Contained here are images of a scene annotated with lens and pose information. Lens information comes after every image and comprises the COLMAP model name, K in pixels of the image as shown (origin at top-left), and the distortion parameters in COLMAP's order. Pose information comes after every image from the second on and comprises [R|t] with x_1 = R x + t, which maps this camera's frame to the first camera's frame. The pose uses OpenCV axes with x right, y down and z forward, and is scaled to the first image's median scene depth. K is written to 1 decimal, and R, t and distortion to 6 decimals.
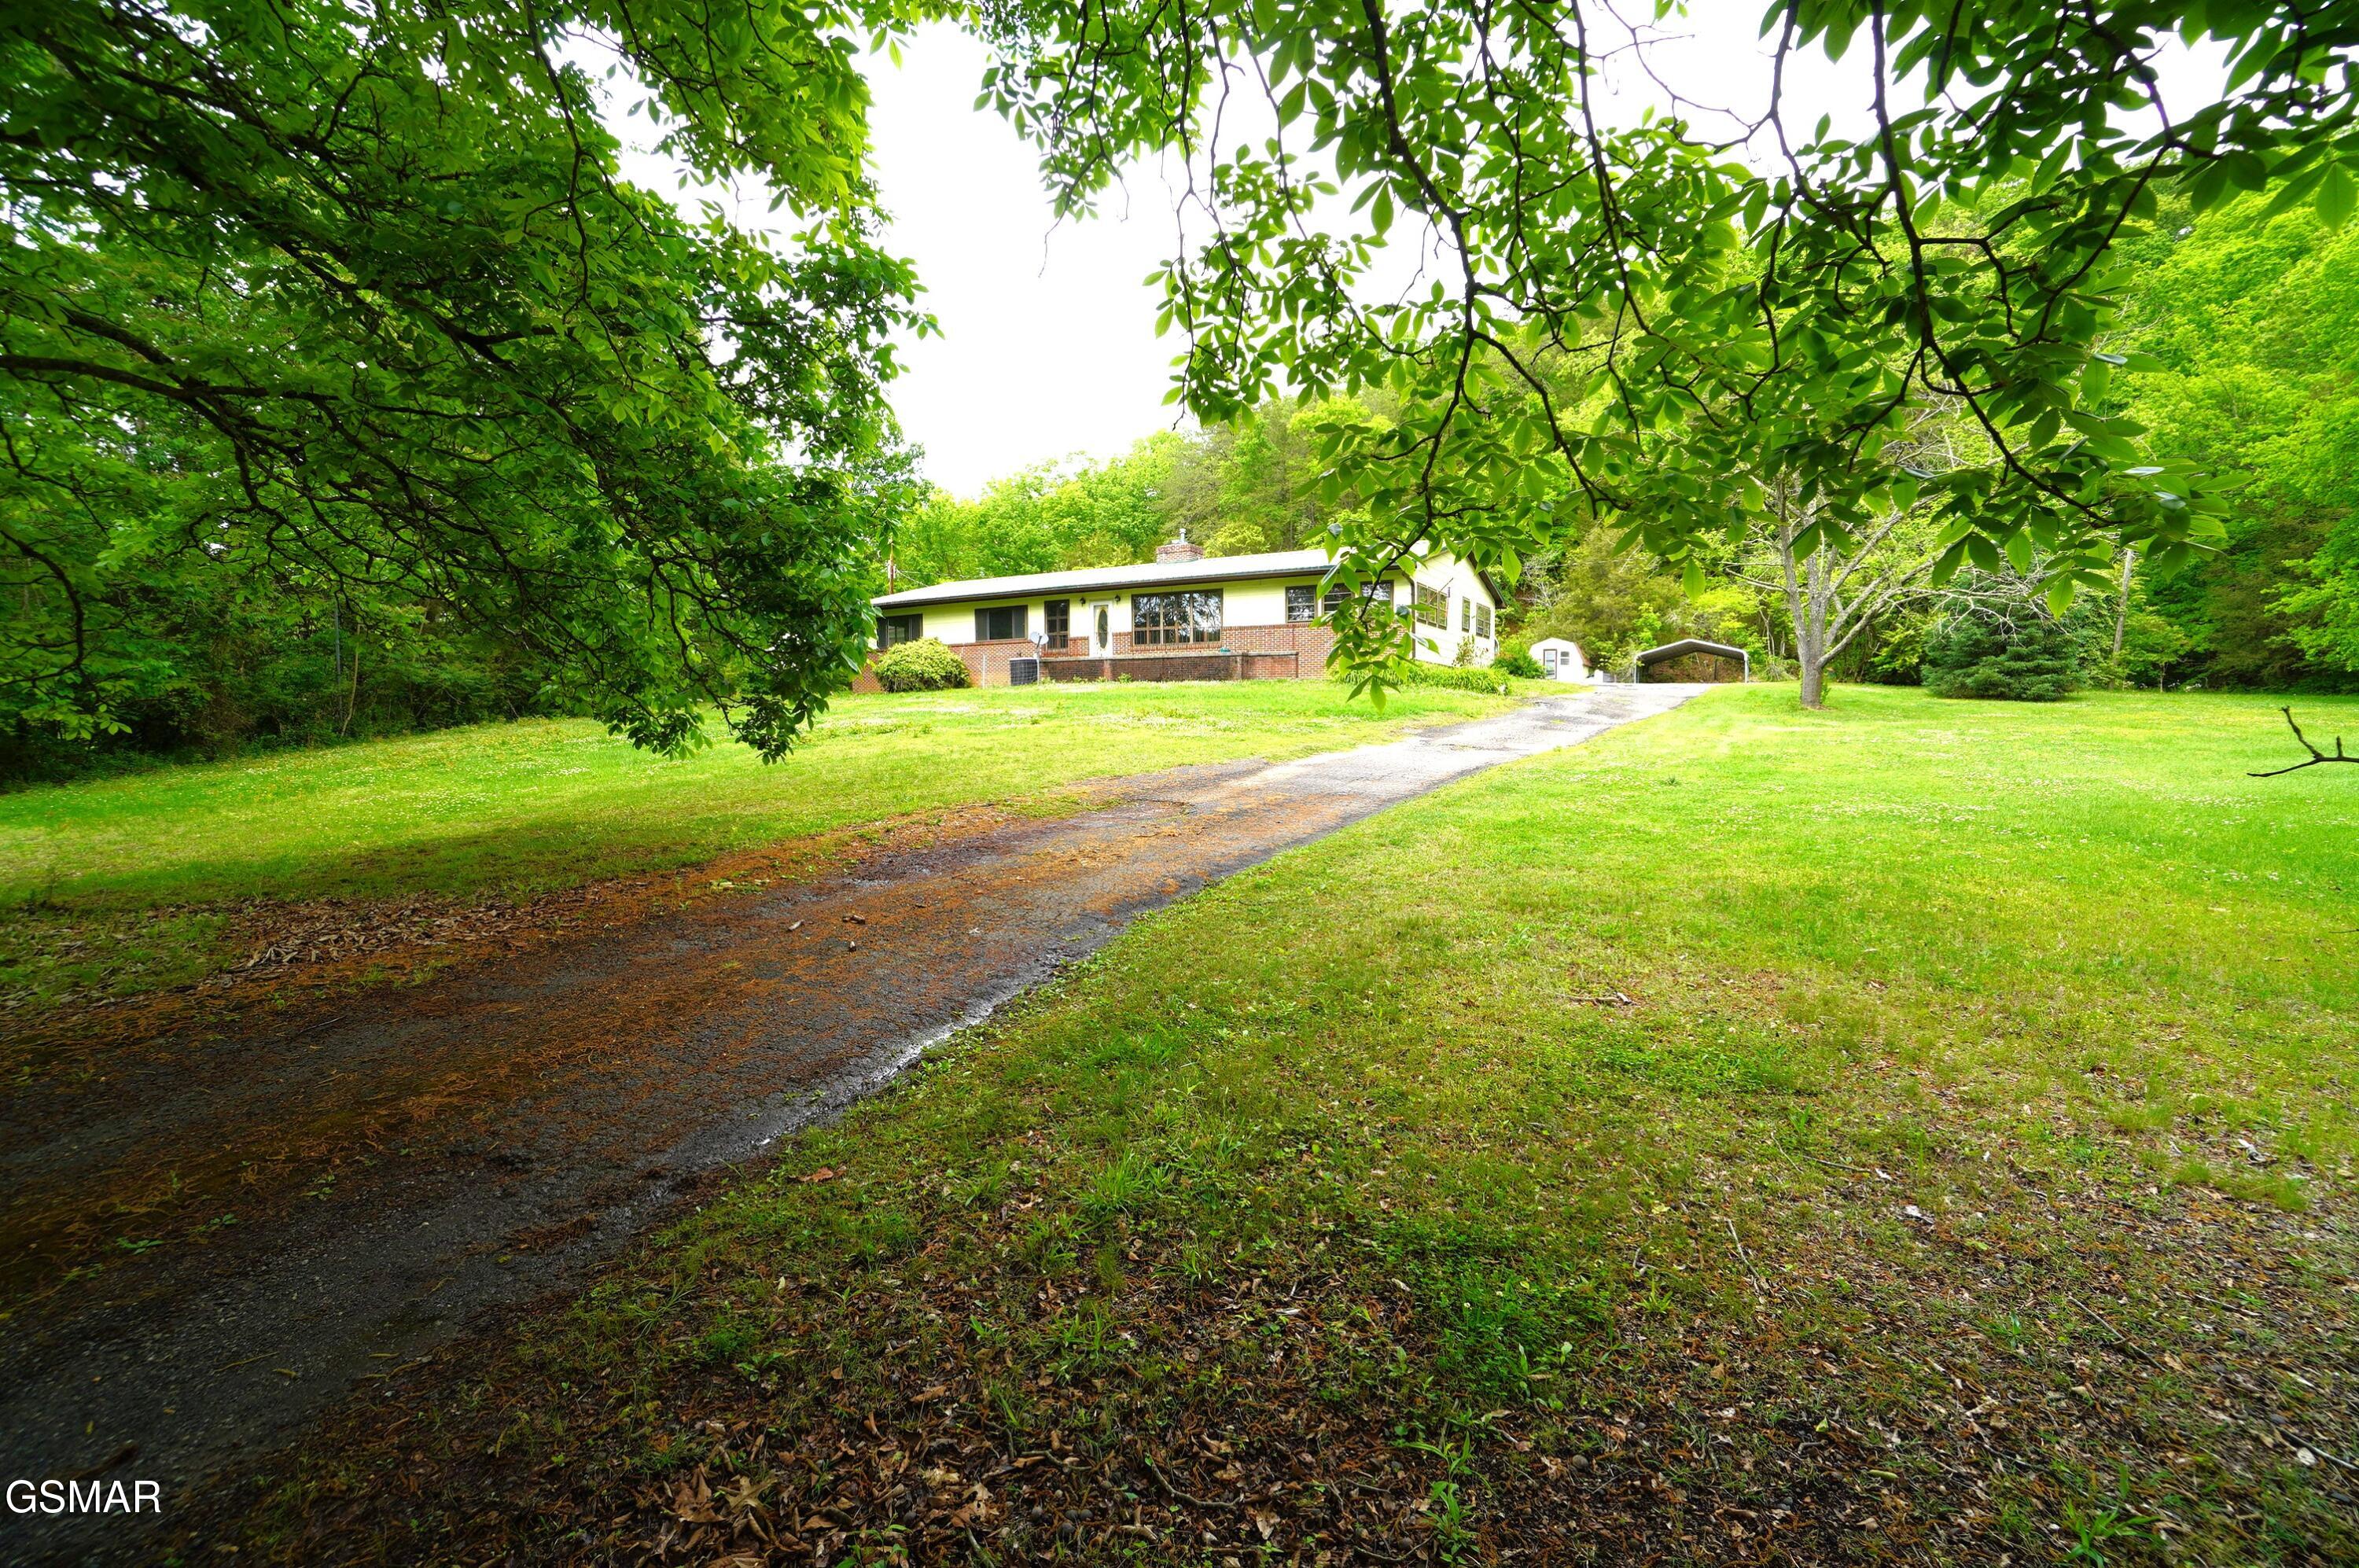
lens RADIAL K [[1011.5, 0, 1184.7], [0, 1011.5, 759.6], [0, 0, 1]] dist [-0.083468, -0.000005]
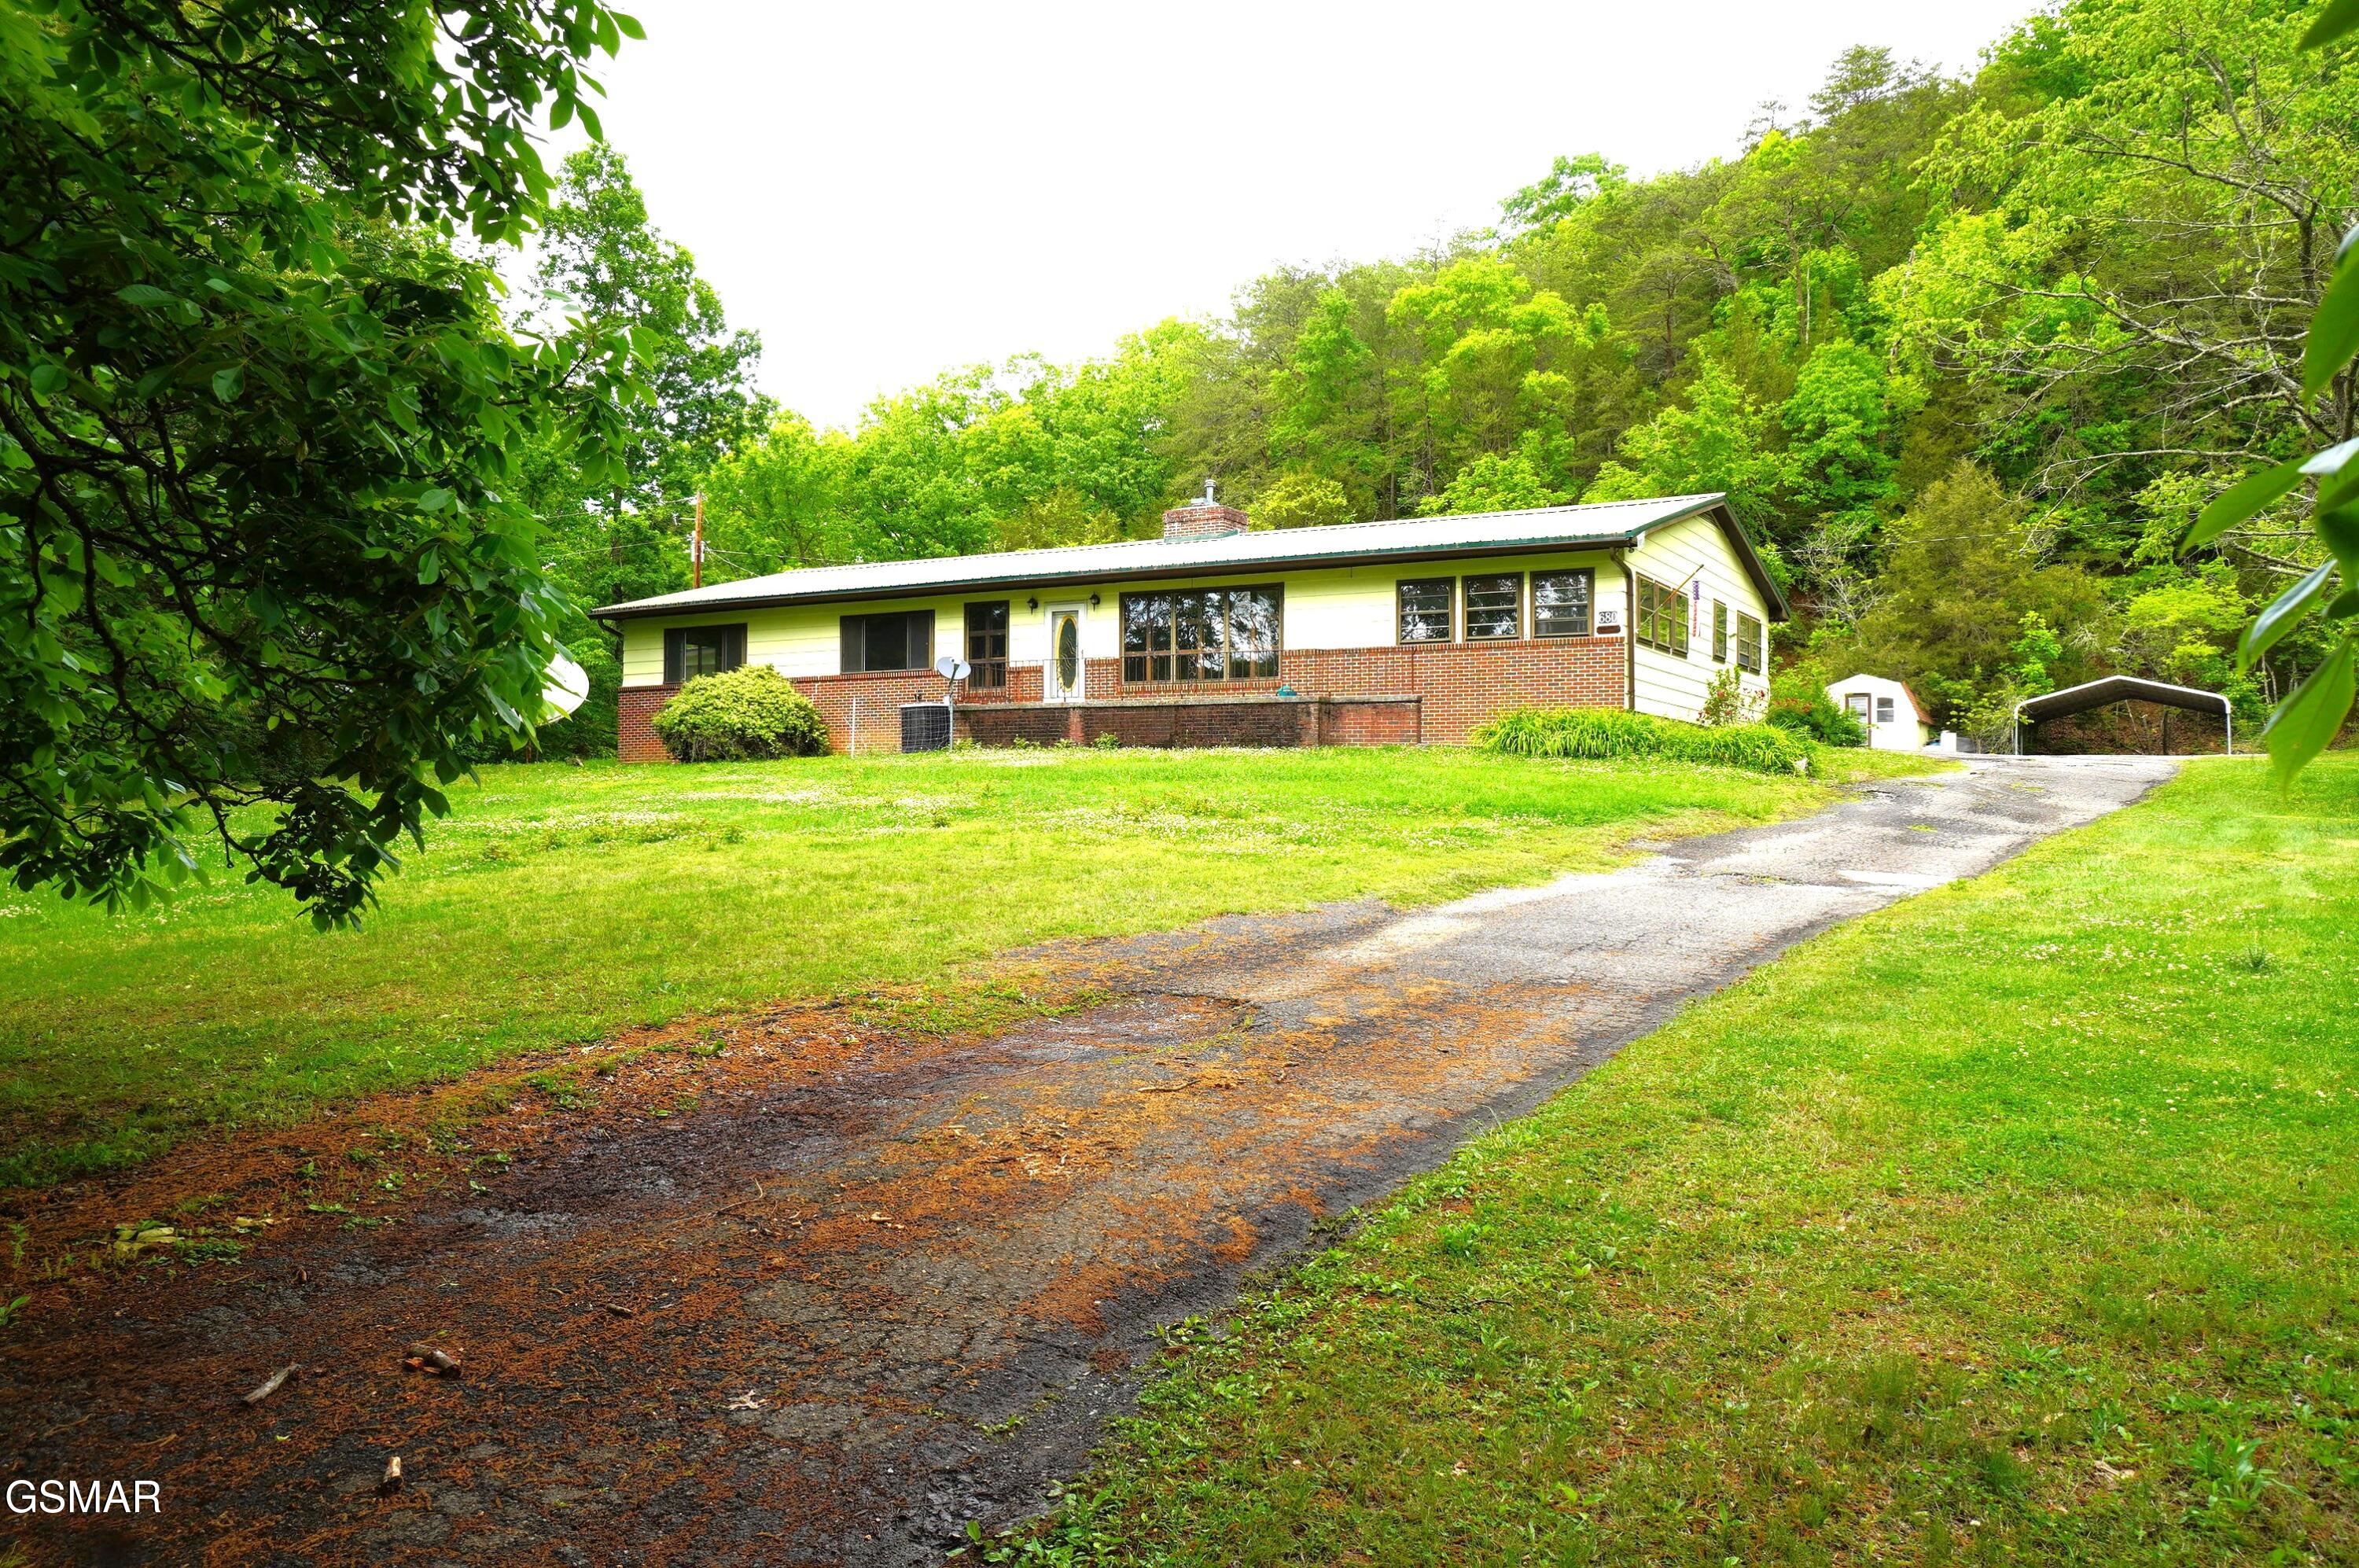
lens RADIAL K [[1164.2, 0, 1164.1], [0, 1164.2, 733.9], [0, 0, 1]] dist [-0.001015, 0.000155]
pose [[0.999791, 0.007610, 0.018965, -0.039622], [-0.006057, 0.996723, -0.080659, -0.032868], [-0.019517, 0.080528, 0.996561, 0.357143]]
